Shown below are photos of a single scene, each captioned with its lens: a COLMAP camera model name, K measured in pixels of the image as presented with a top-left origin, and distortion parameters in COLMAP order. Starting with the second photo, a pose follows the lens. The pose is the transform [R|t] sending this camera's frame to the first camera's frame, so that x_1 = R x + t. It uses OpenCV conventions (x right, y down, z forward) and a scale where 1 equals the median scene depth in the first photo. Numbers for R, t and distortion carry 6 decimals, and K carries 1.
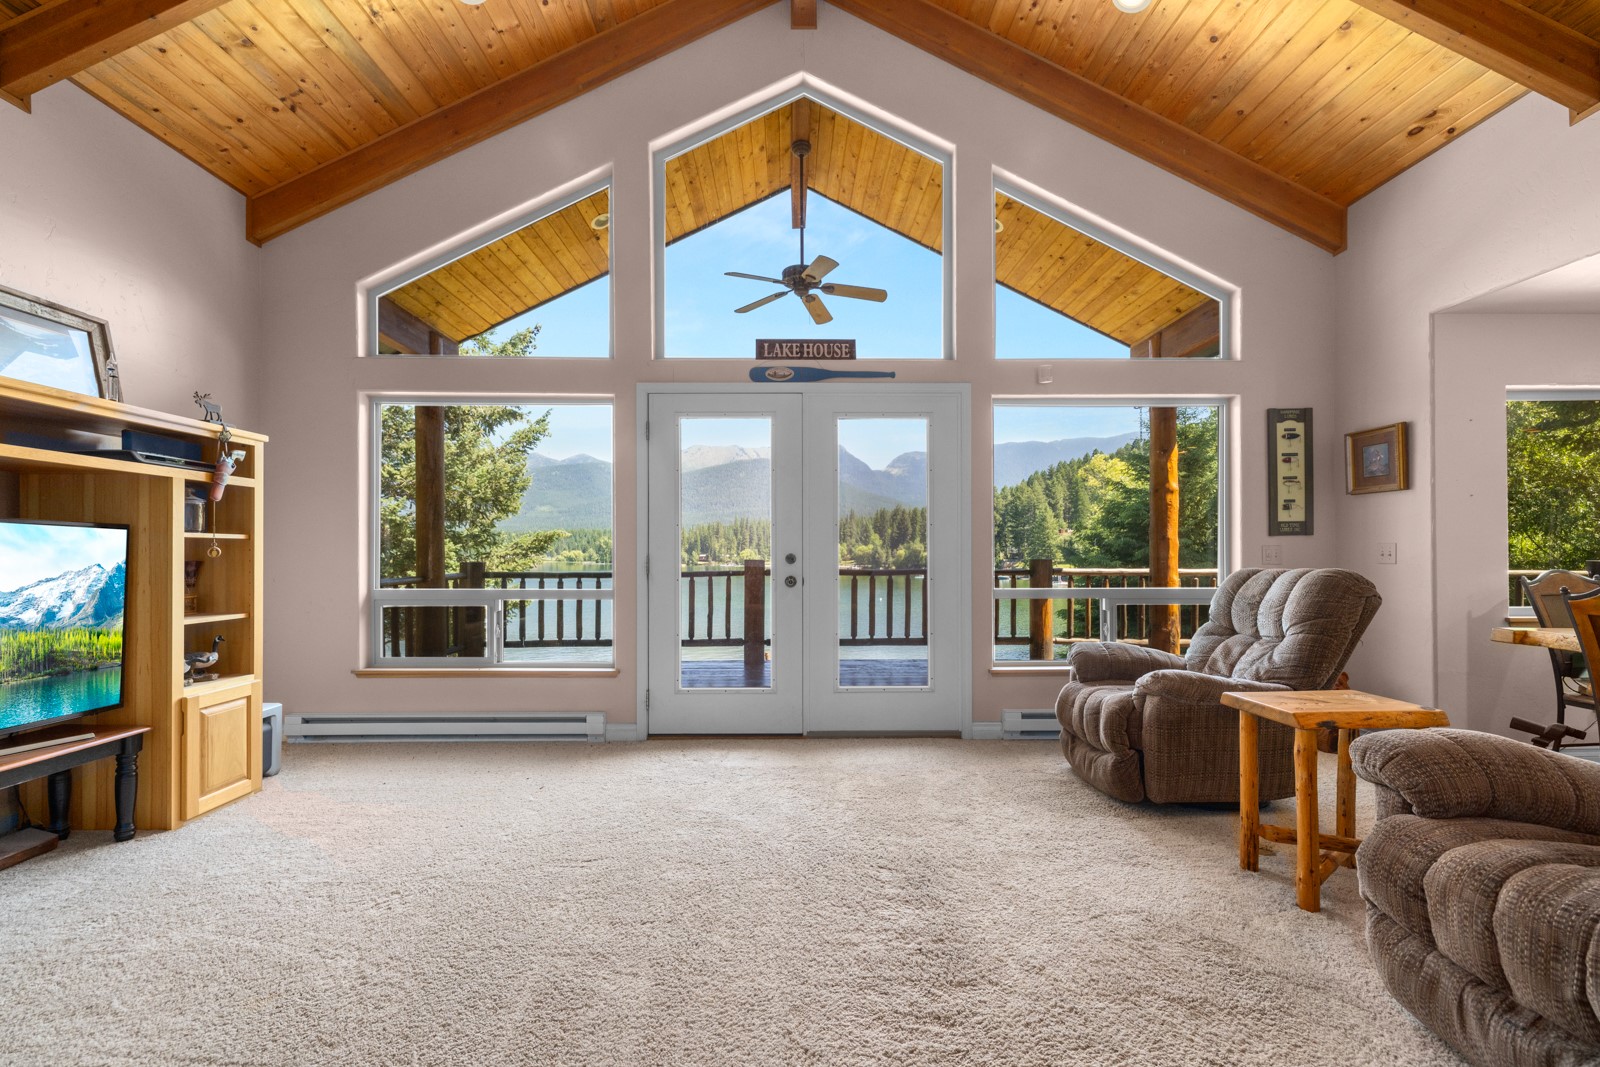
lens RADIAL K [[671.5, 0, 795.2], [0, 671.5, 550.8], [0, 0, 1]] dist [-0.000068, 0.000321]
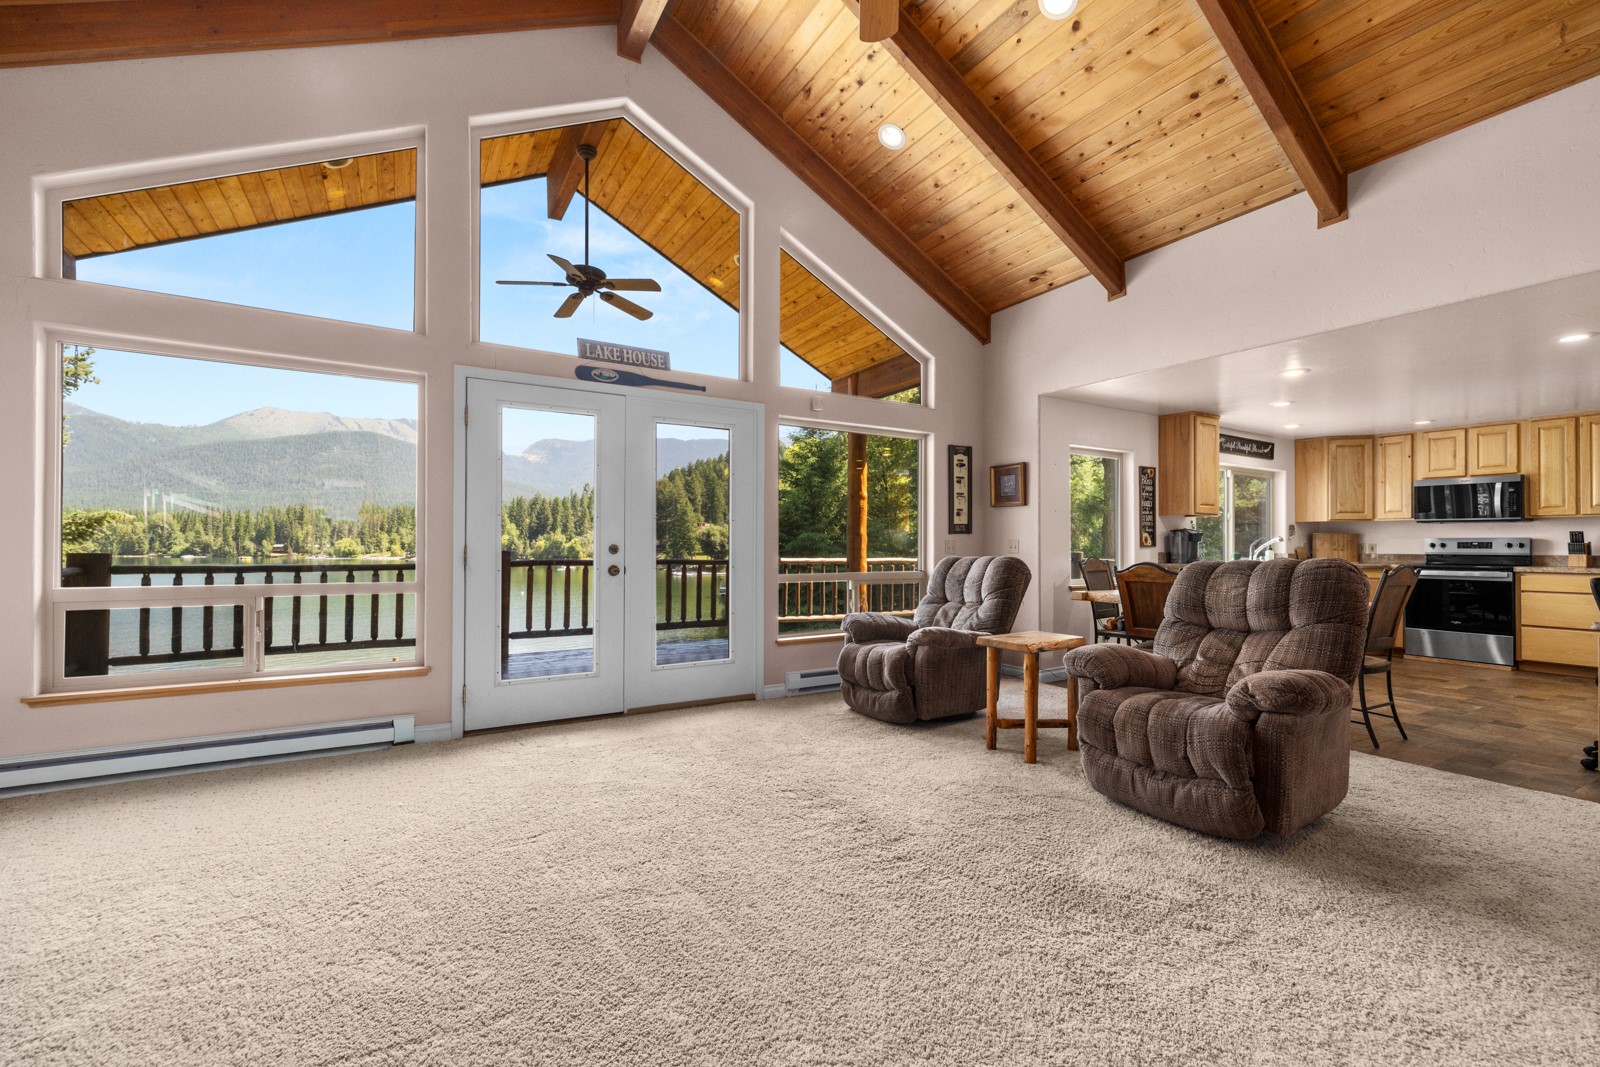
lens RADIAL K [[666.8, 0, 796.3], [0, 666.8, 539.0], [0, 0, 1]] dist [-0.000151, -0.000114]
pose [[0.865109, 0.010035, 0.501483, -0.328468], [-0.007549, 0.999947, -0.006987, 0.001207], [-0.501527, 0.002259, 0.865139, -0.072218]]
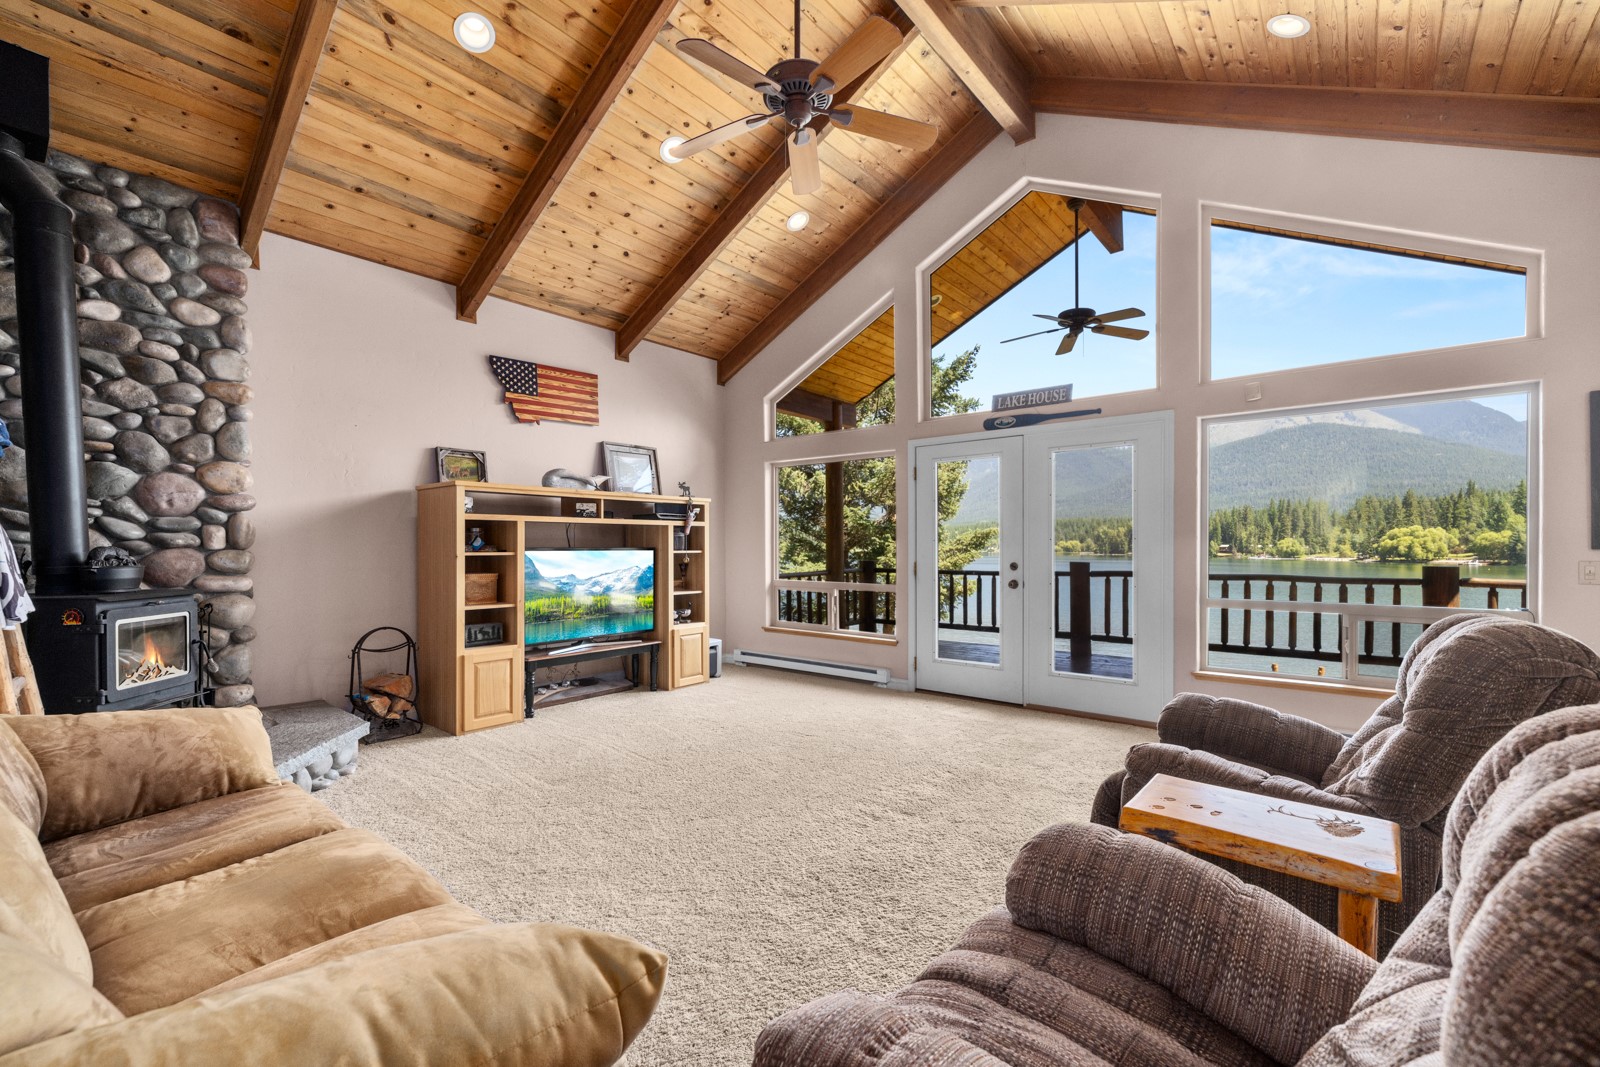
lens RADIAL K [[671.9, 0, 800.2], [0, 671.9, 548.1], [0, 0, 1]] dist [0.001309, 0.000213]
pose [[0.763120, 0.001593, -0.646255, 0.580606], [0.005115, 0.999951, 0.008505, -0.040388], [0.646237, -0.009796, 0.763074, -0.267974]]
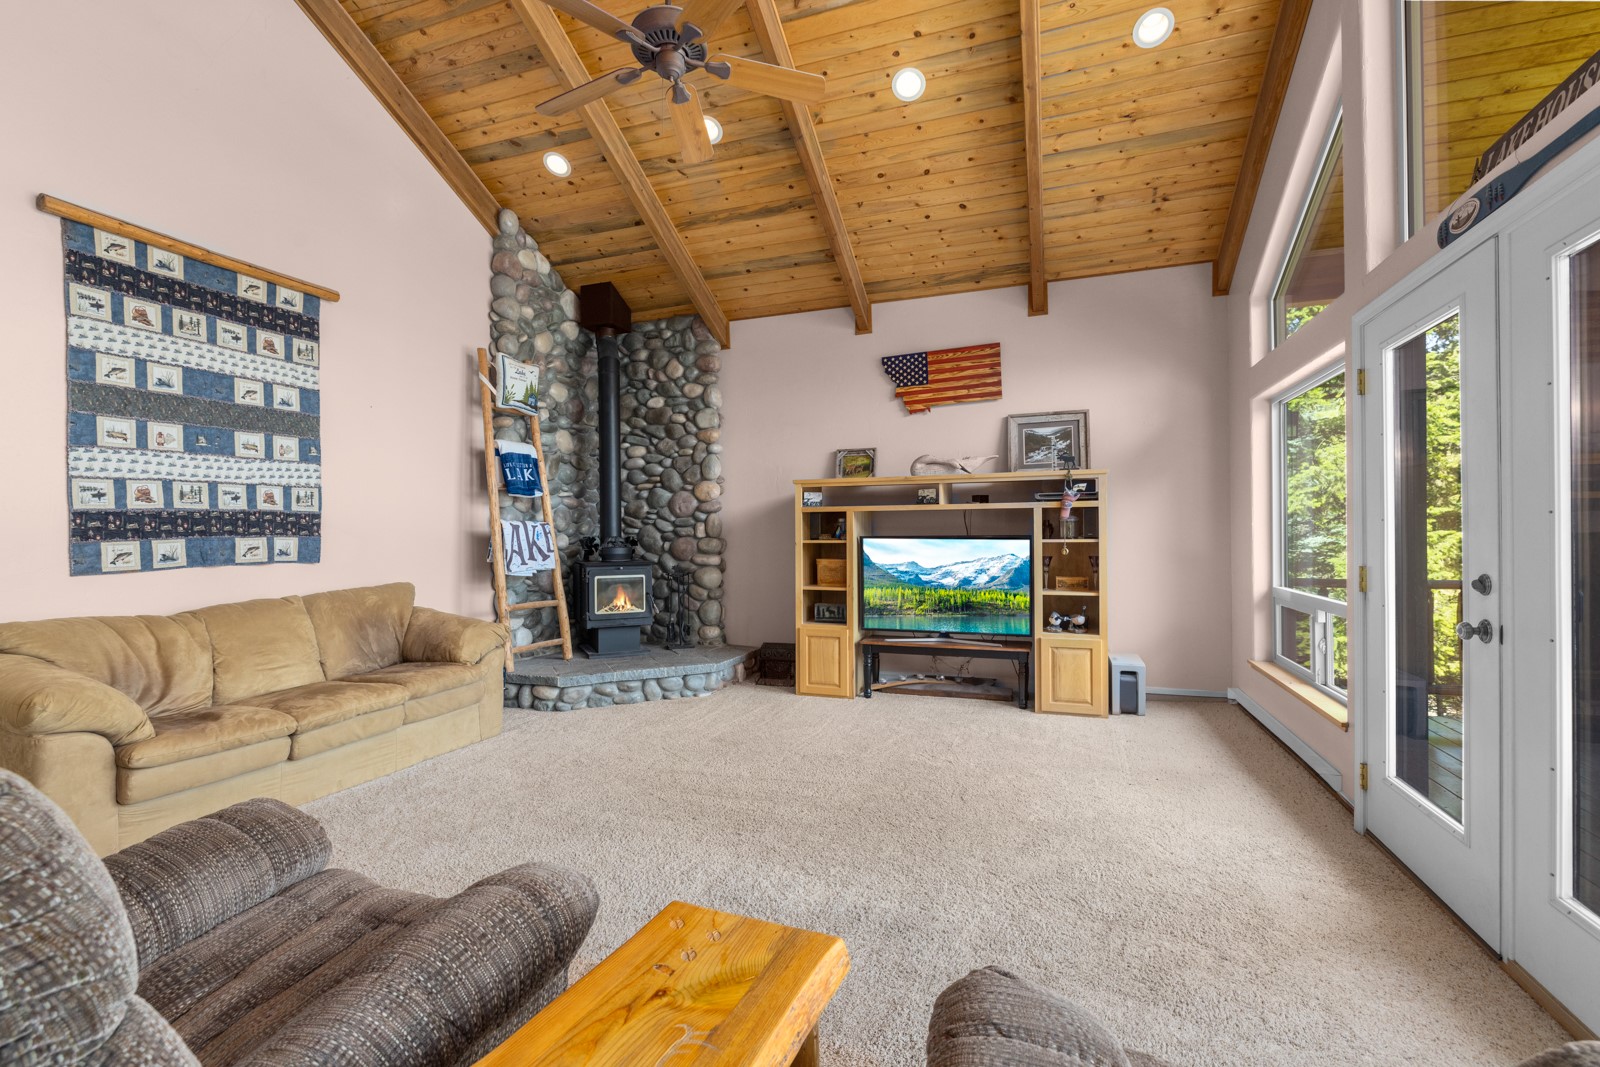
lens RADIAL K [[708.0, 0, 800.0], [0, 708.0, 533.5], [0, 0, 1]] dist [-0.004496, -0.000223]
pose [[-0.353445, 0.000513, -0.935455, 0.745878], [0.013314, 0.999901, -0.004482, -0.032877], [0.935361, -0.014039, -0.353417, 0.821043]]
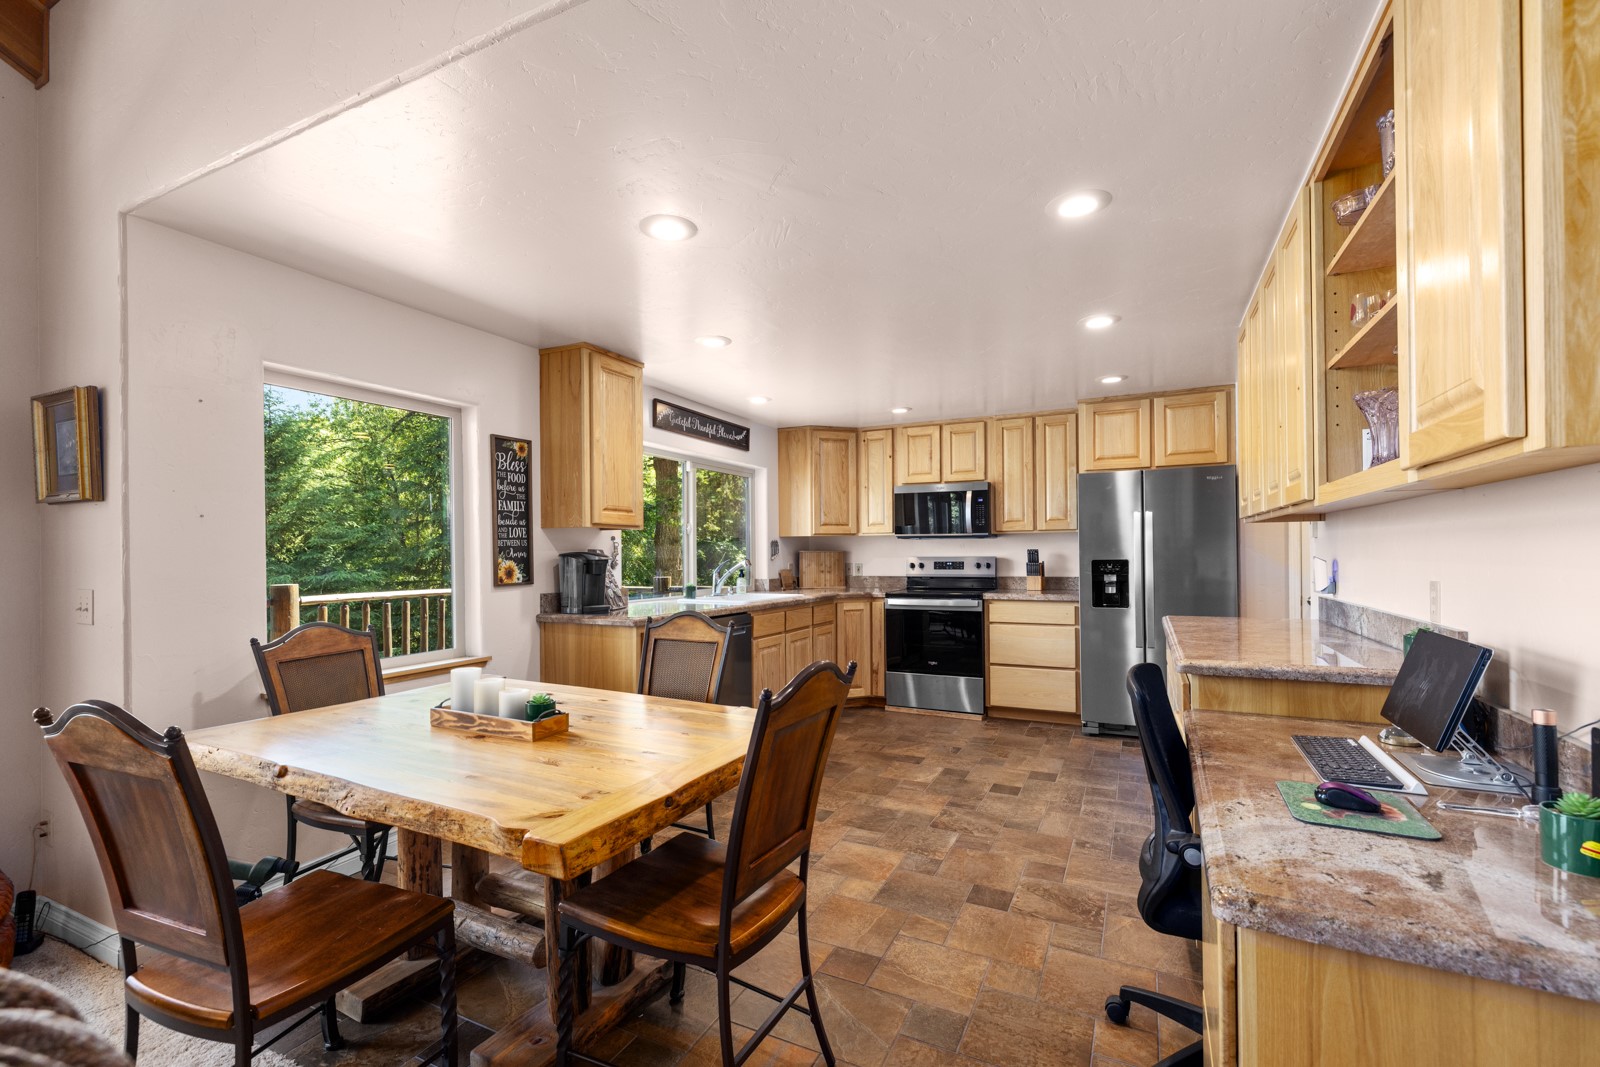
lens RADIAL K [[693.4, 0, 794.8], [0, 693.4, 552.1], [0, 0, 1]] dist [0.000591, 0.000070]
pose [[0.454606, -0.002181, 0.890690, 0.654195], [0.005232, 0.999986, -0.000222, -0.042880], [-0.890677, 0.004761, 0.454612, 0.176621]]
